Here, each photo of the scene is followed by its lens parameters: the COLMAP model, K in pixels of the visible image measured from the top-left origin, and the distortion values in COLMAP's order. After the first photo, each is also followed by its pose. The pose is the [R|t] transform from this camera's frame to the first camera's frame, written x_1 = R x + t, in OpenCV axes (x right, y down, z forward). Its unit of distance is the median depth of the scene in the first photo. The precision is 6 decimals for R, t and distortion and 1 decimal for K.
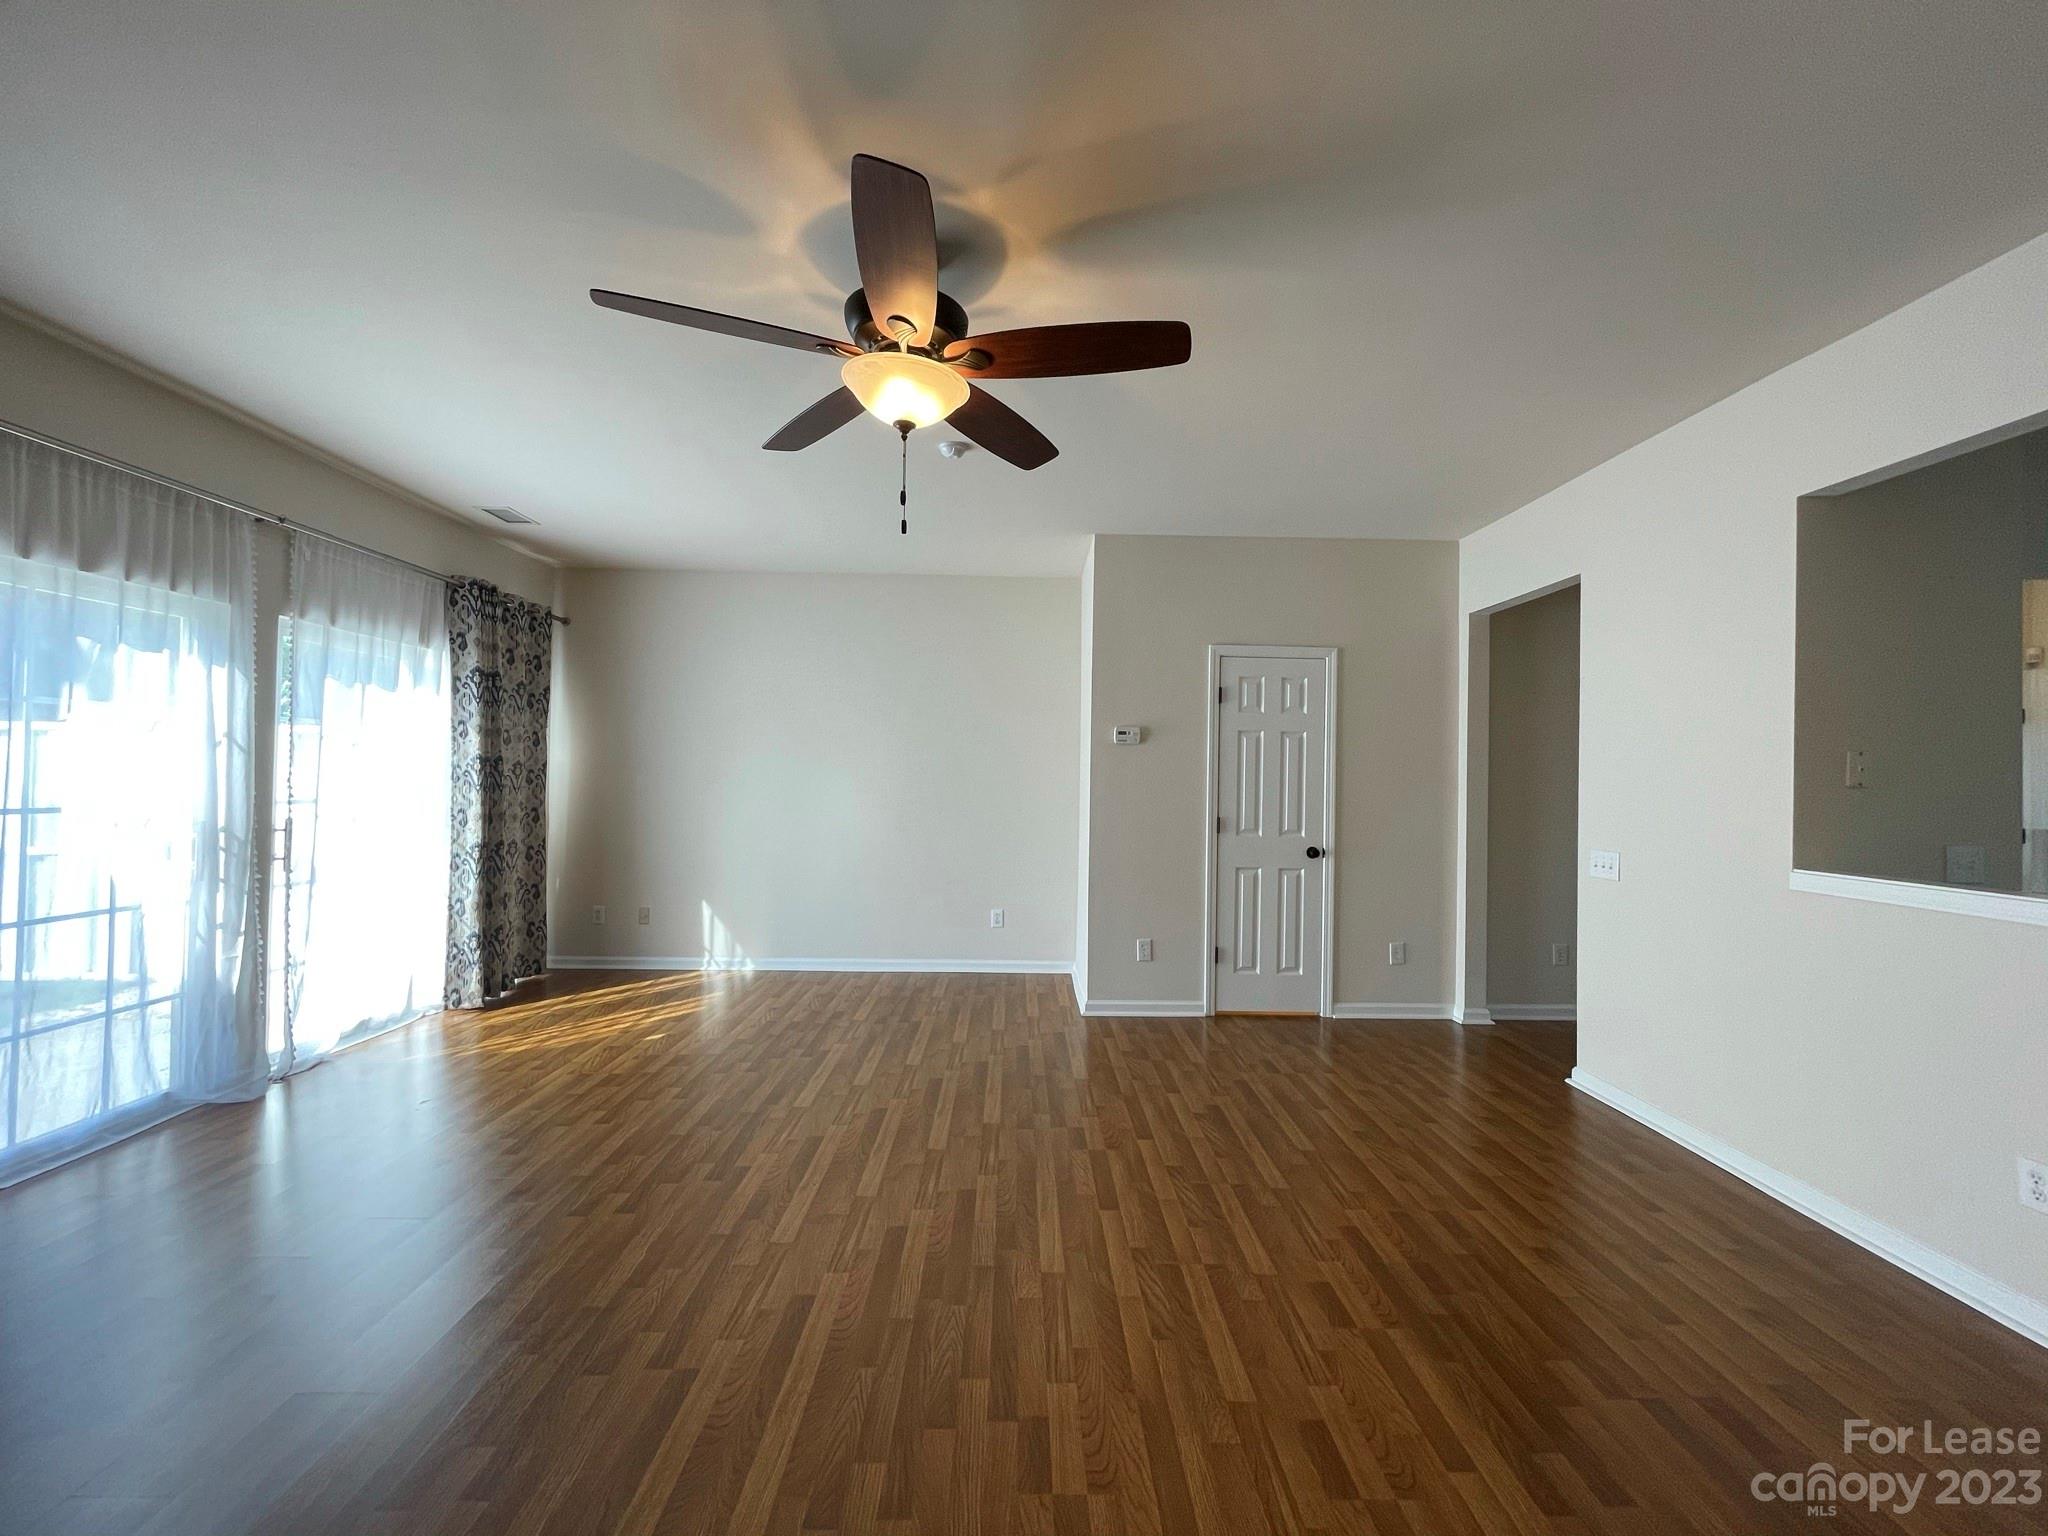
lens RADIAL K [[829.5, 0, 1025.5], [0, 829.5, 767.3], [0, 0, 1]] dist [-0.000888, 0.000013]
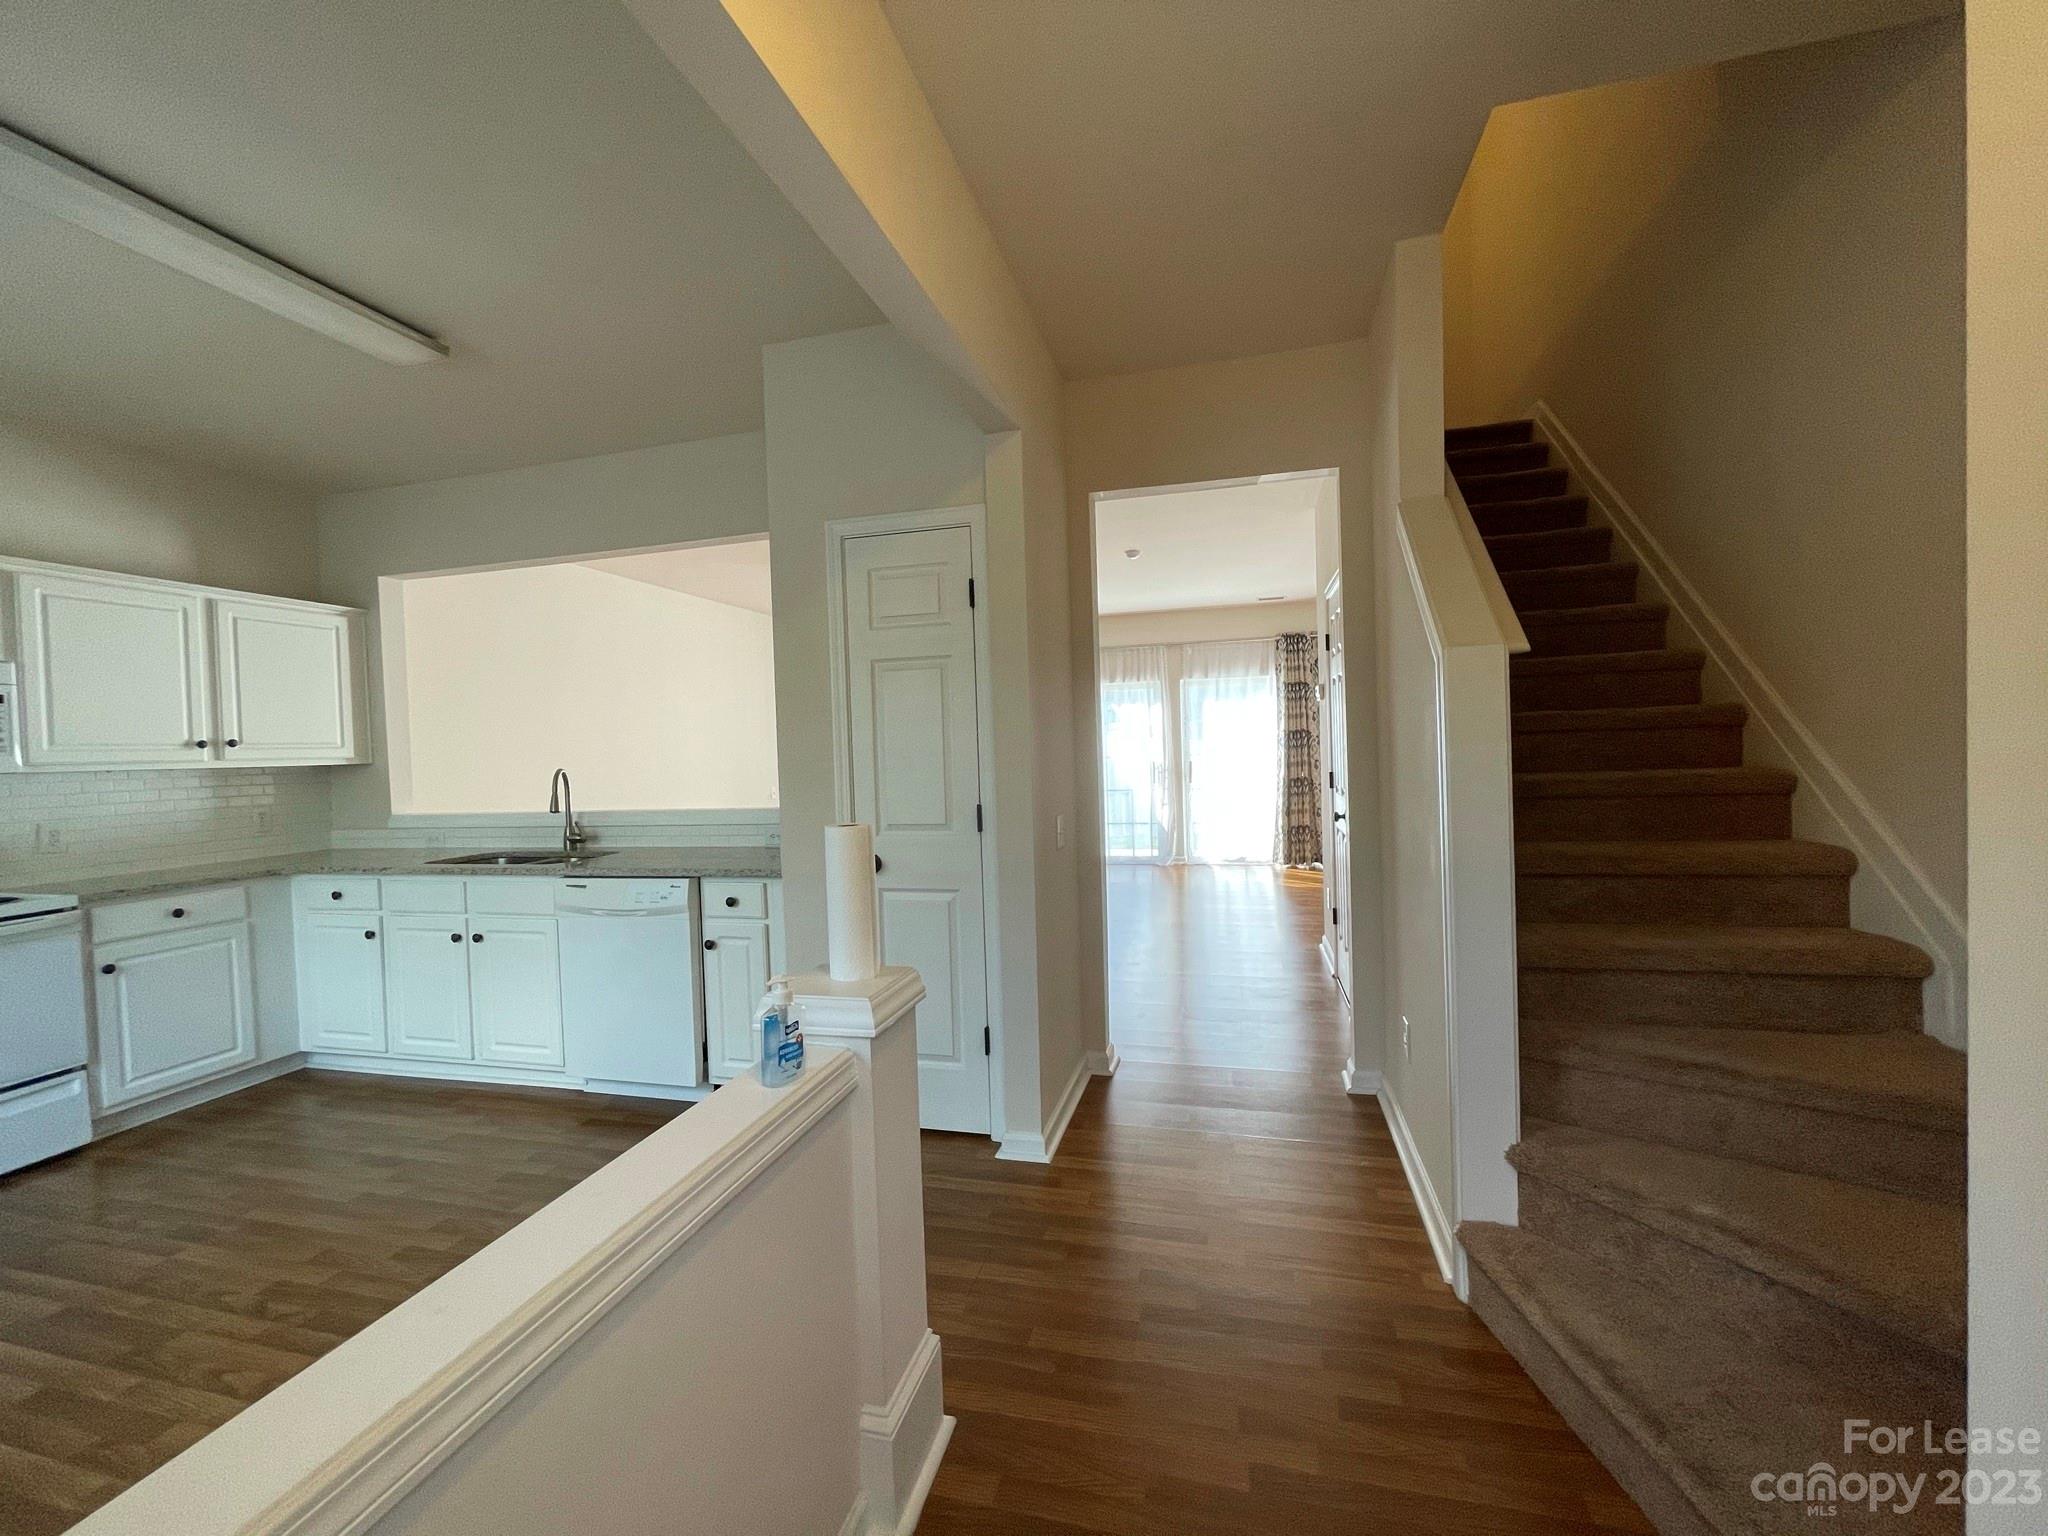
lens RADIAL K [[829.5, 0, 1024.5], [0, 829.5, 762.7], [0, 0, 1]] dist [-0.000888, 0.000013]
pose [[-0.272952, 0.011053, -0.961964, 1.507955], [0.039172, 0.999232, 0.000367, 0.043273], [0.961230, -0.037582, -0.273176, 1.128556]]
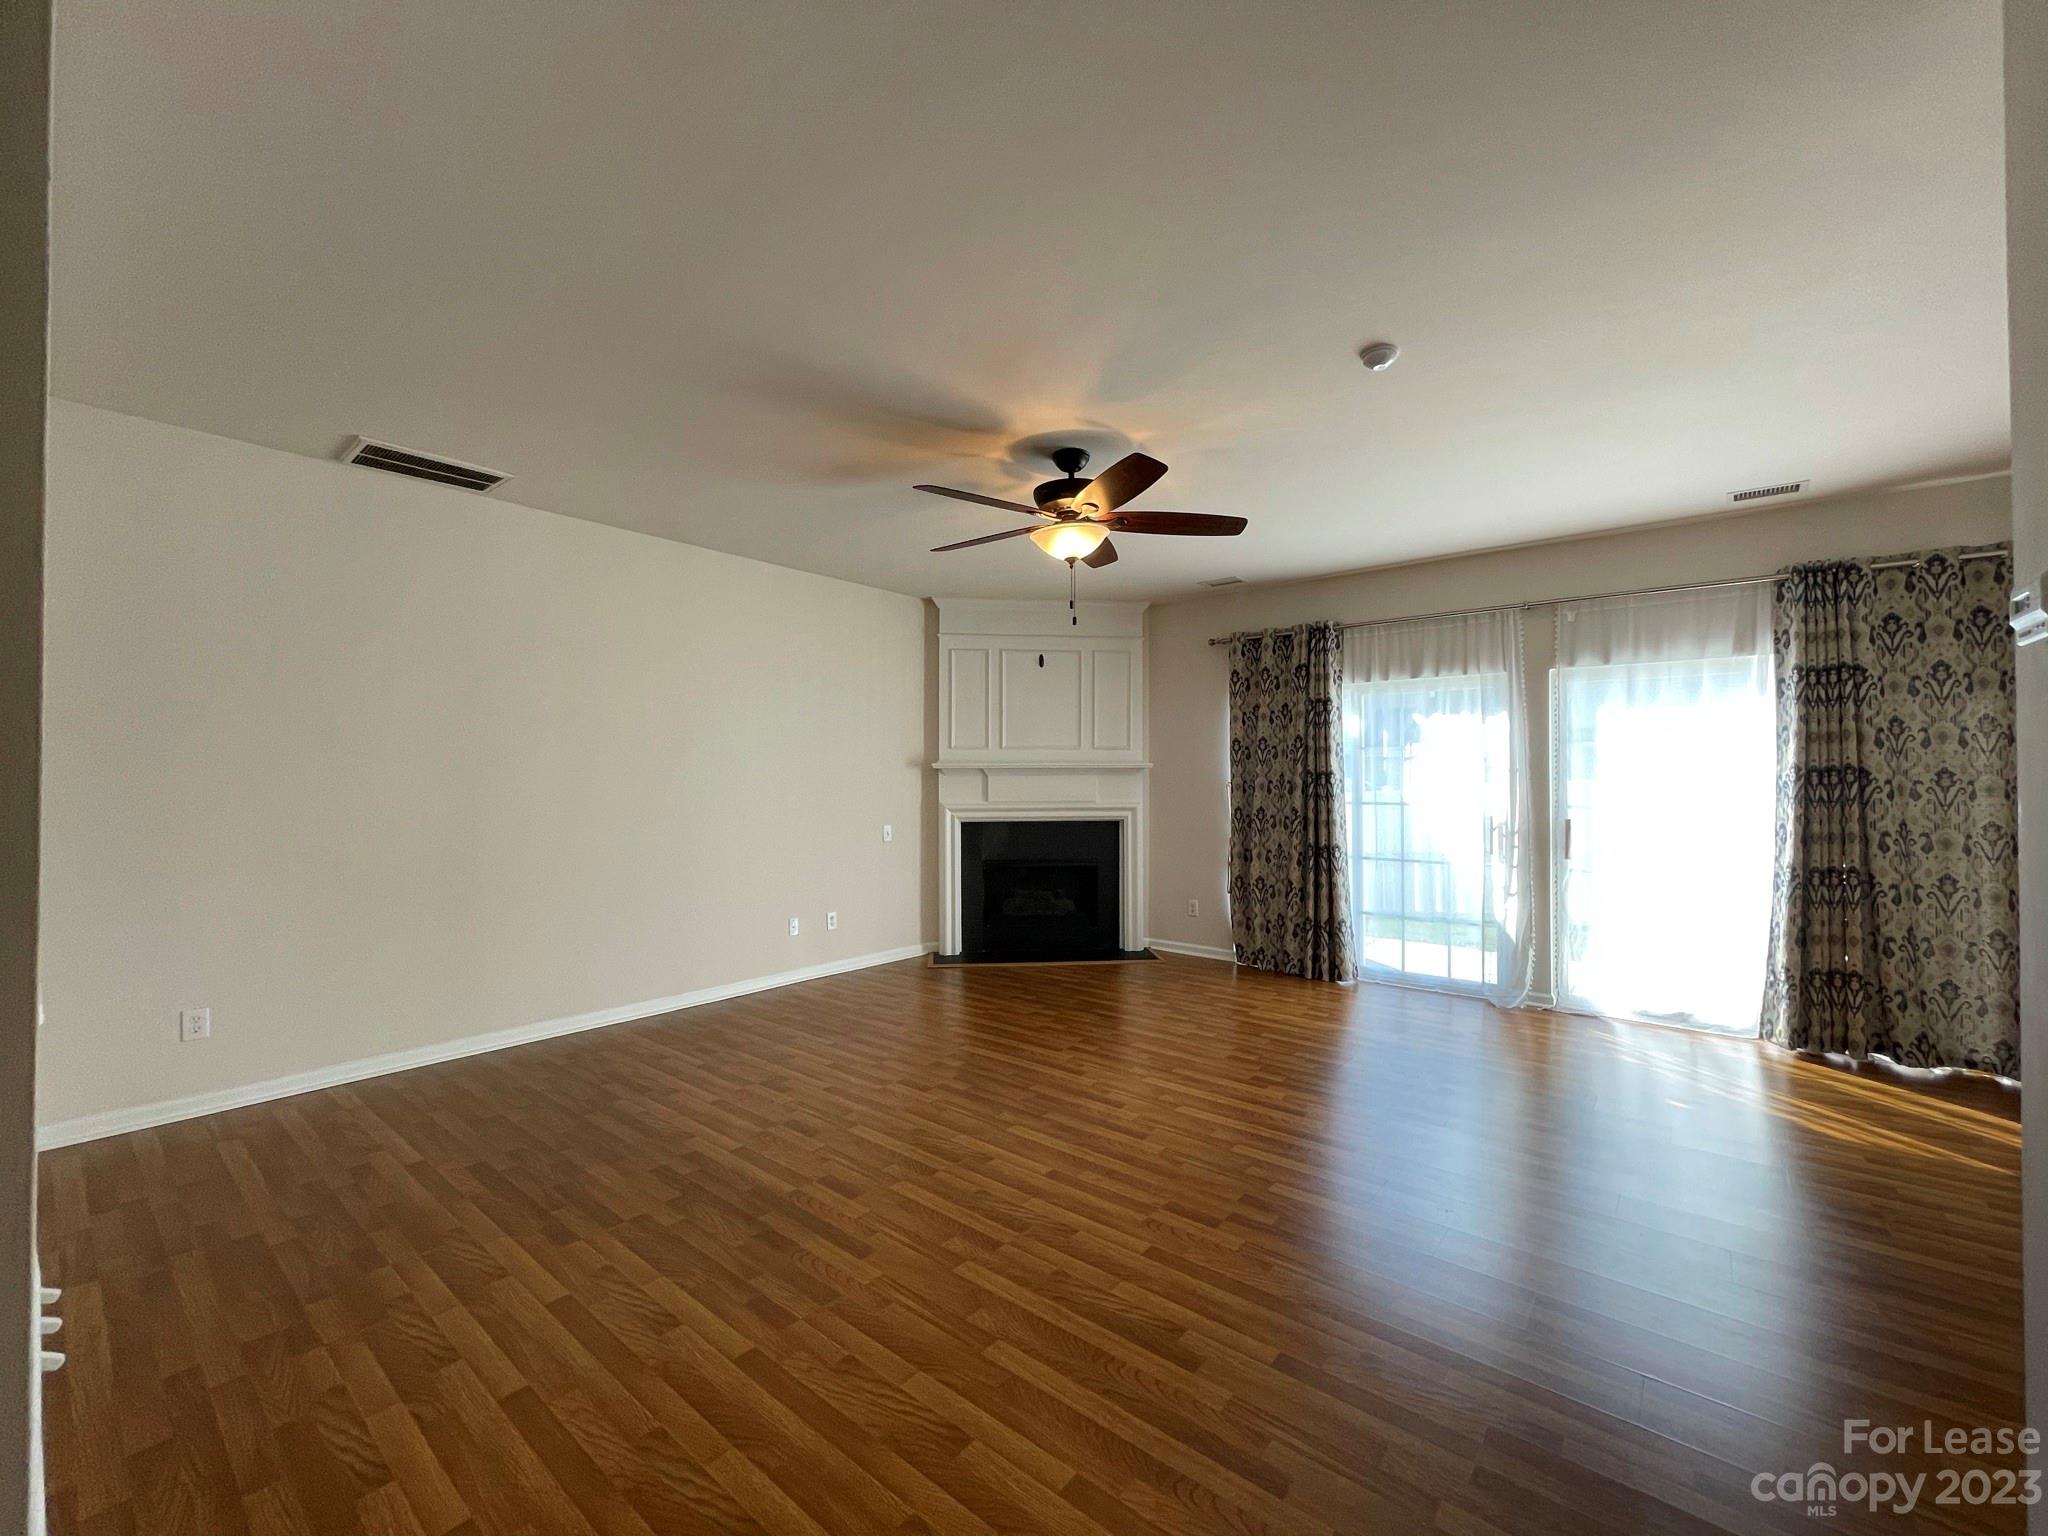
lens RADIAL K [[829.5, 0, 1023.5], [0, 829.5, 765.4], [0, 0, 1]] dist [-0.000888, 0.000013]
pose [[-0.646098, -0.030277, -0.762653, 0.644864], [-0.002963, 0.999305, -0.037162, 0.026362], [0.763248, -0.021750, -0.645739, 1.124500]]
